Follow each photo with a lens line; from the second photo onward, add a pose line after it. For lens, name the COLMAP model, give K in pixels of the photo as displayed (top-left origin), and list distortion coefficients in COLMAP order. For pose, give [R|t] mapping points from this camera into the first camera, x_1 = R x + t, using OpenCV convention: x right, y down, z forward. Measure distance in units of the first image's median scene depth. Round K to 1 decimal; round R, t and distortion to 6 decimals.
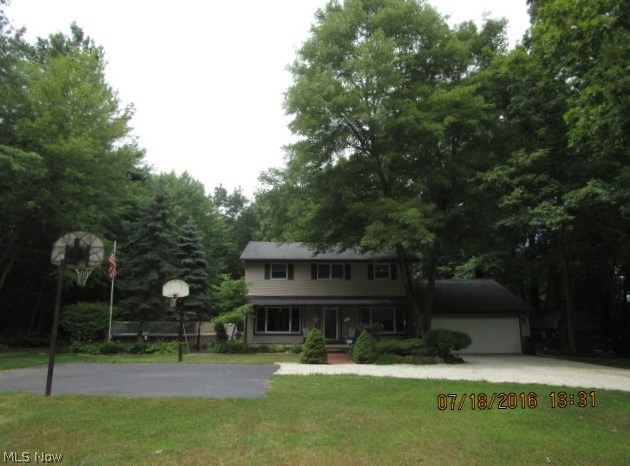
lens RADIAL K [[462.0, 0, 308.2], [0, 462.0, 231.3], [0, 0, 1]] dist [-0.049934, 0.008716]
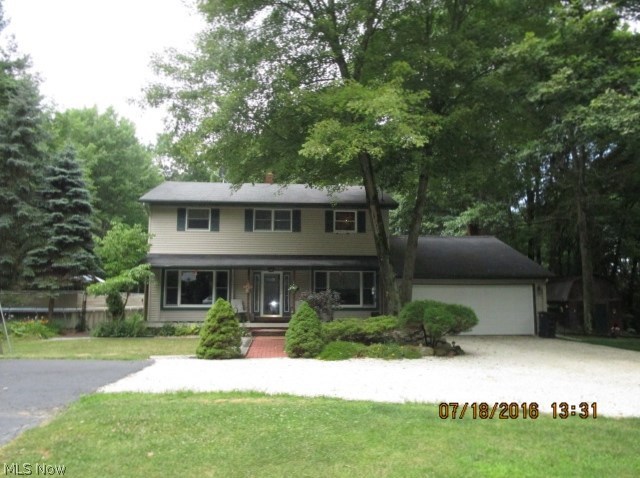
lens RADIAL K [[494.6, 0, 318.8], [0, 494.6, 241.6], [0, 0, 1]] dist [-0.038730, 0.010612]
pose [[0.996961, 0.007427, 0.077552, 0.063604], [-0.014182, 0.996115, 0.086917, 0.055577], [-0.076605, -0.087752, 0.993192, 0.255251]]
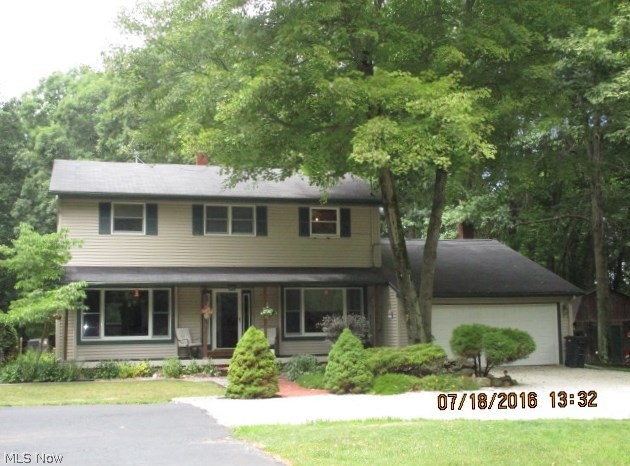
lens RADIAL K [[794.8, 0, 312.5], [0, 794.8, 244.7], [0, 0, 1]] dist [-0.082678, 0.000000]
pose [[0.961828, 0.008596, 0.273518, -0.111196], [-0.036442, 0.994628, 0.096892, 0.025756], [-0.271216, -0.103161, 0.956974, 0.123367]]
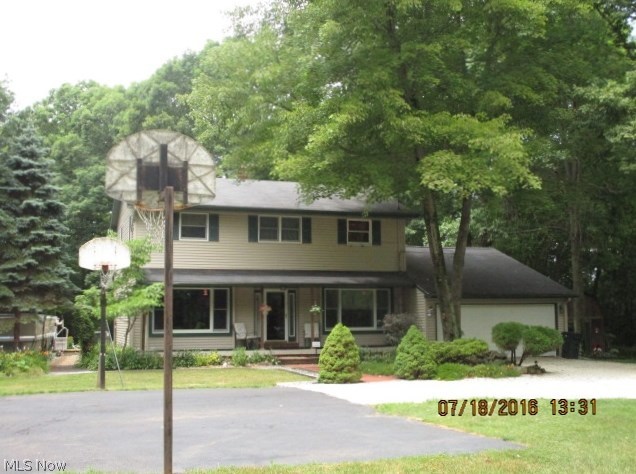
lens RADIAL K [[734.3, 0, 314.8], [0, 734.3, 240.2], [0, 0, 1]] dist [-0.077214, 0.000000]
pose [[0.944228, 0.023942, 0.328422, -0.232013], [-0.056254, 0.994420, 0.089241, 0.014176], [-0.324452, -0.102739, 0.940306, 0.093182]]
